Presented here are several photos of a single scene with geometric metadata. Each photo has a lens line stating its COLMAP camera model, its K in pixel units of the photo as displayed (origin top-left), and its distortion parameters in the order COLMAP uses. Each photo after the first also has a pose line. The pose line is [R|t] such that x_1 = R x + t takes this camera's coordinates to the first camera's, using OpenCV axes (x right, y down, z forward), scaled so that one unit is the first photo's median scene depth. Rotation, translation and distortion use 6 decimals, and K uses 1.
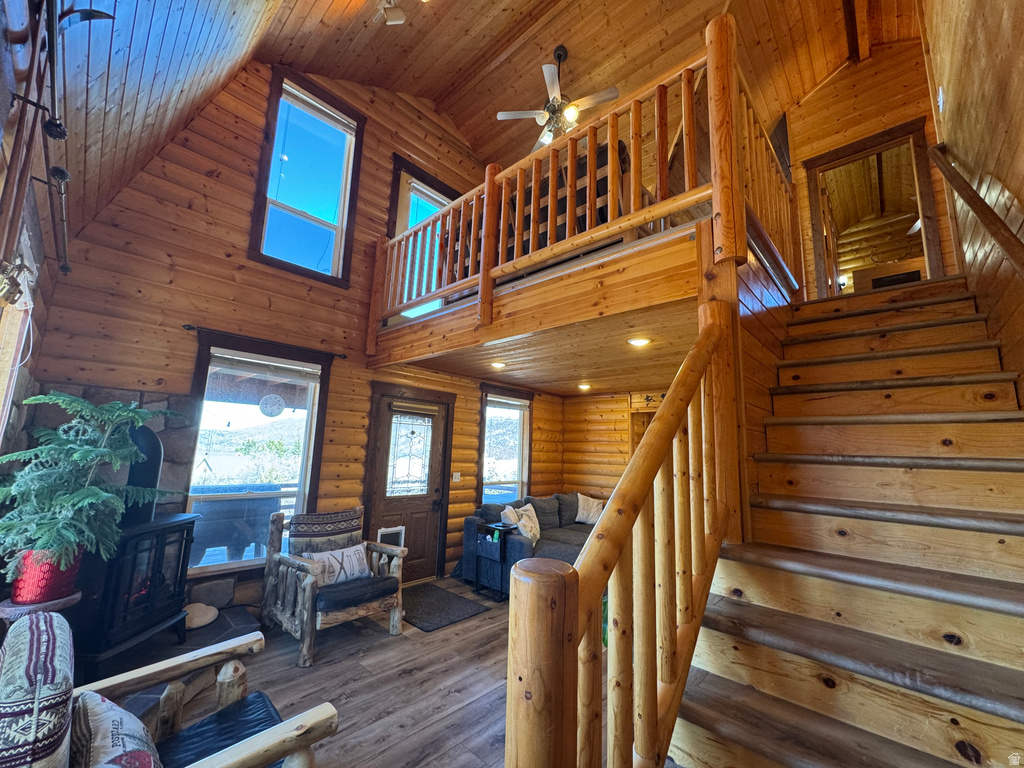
lens RADIAL K [[407.4, 0, 512.0], [0, 407.4, 384.0], [0, 0, 1]] dist [-0.001656, 0.000022]
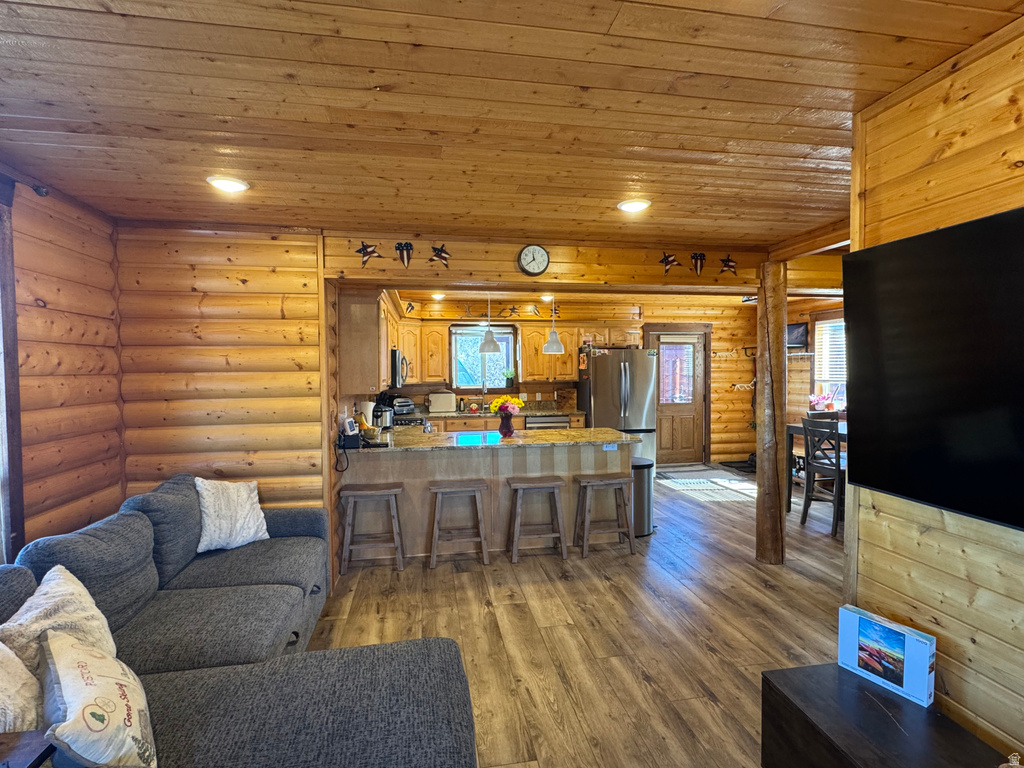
lens RADIAL K [[503.0, 0, 512.0], [0, 503.0, 384.0], [0, 0, 1]] dist [-0.001634, -0.000193]
pose [[0.602297, -0.065668, 0.795566, -0.026494], [-0.098981, 0.982776, 0.156057, 0.075141], [-0.792112, -0.172739, 0.585423, 0.480751]]
